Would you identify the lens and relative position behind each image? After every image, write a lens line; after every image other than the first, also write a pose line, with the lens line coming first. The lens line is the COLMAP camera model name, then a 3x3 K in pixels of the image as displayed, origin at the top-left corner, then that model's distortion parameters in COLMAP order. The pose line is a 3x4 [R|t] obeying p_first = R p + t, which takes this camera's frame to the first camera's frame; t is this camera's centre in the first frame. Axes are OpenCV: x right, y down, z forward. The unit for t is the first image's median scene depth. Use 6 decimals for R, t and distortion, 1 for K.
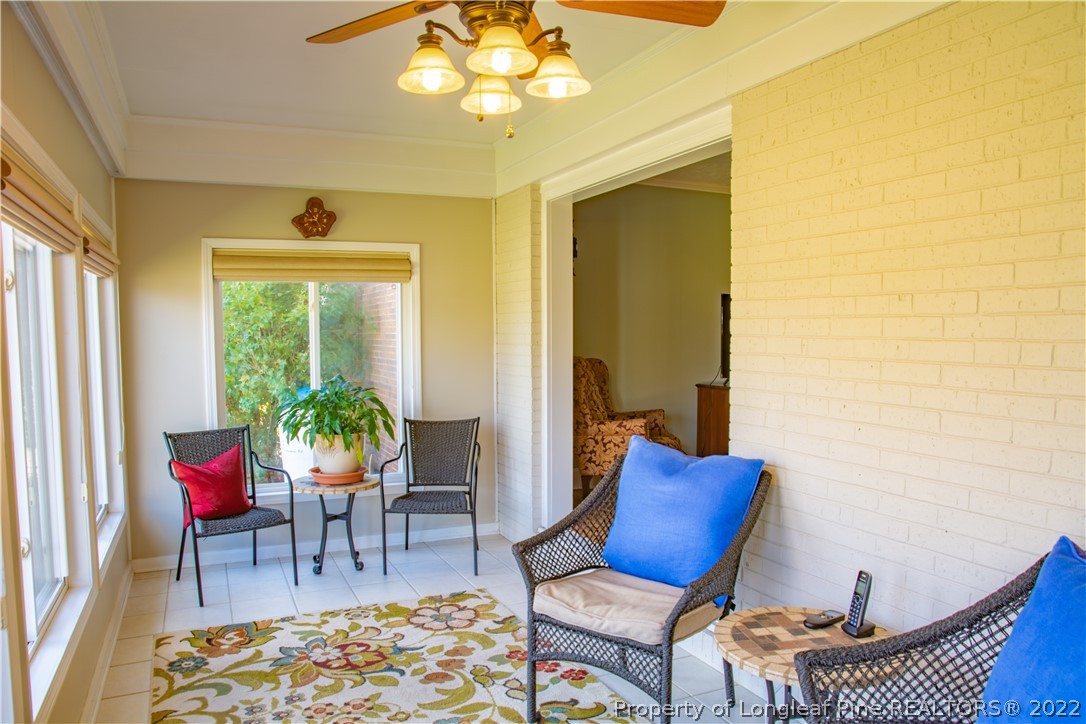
lens RADIAL K [[772.7, 0, 536.2], [0, 772.7, 384.7], [0, 0, 1]] dist [-0.111315, 0.097268]
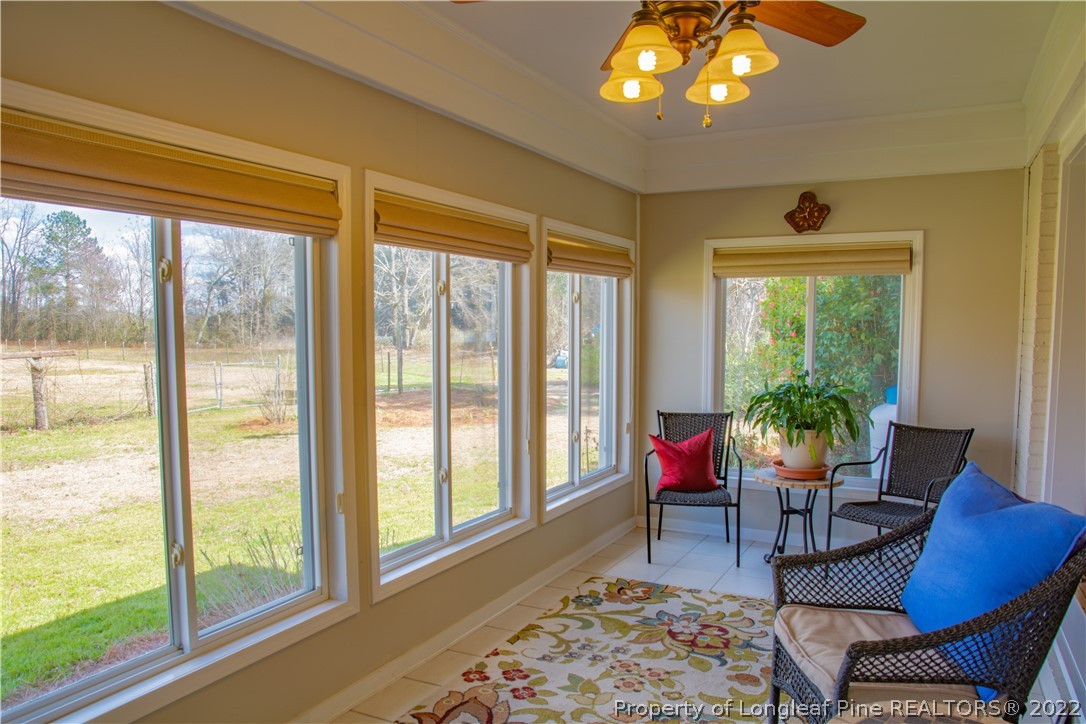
lens RADIAL K [[769.0, 0, 546.3], [0, 769.0, 383.6], [0, 0, 1]] dist [-0.111165, 0.092798]
pose [[0.630891, 0.065780, -0.773078, 0.379269], [-0.059444, 0.997569, 0.036371, -0.013754], [0.773591, 0.023008, 0.633267, 0.152802]]
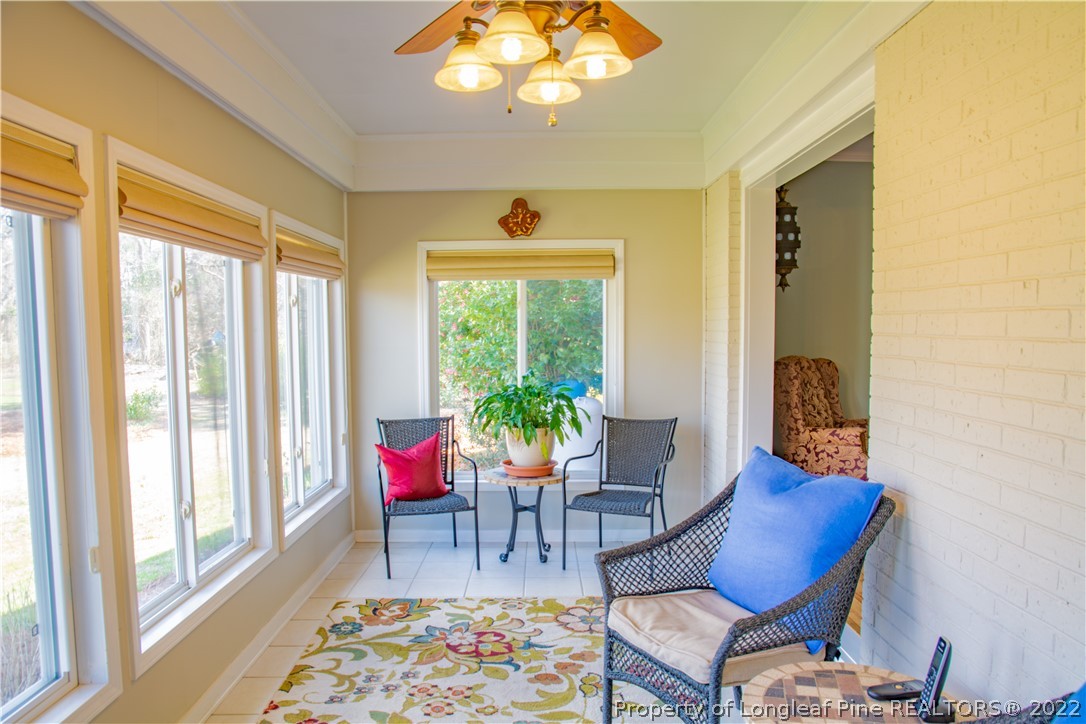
lens RADIAL K [[772.7, 0, 536.2], [0, 772.7, 384.7], [0, 0, 1]] dist [-0.111315, 0.097268]
pose [[0.915195, 0.028851, -0.401978, 0.213901], [-0.026535, 0.999584, 0.011328, -0.007159], [0.402137, 0.000299, 0.915579, 0.076335]]
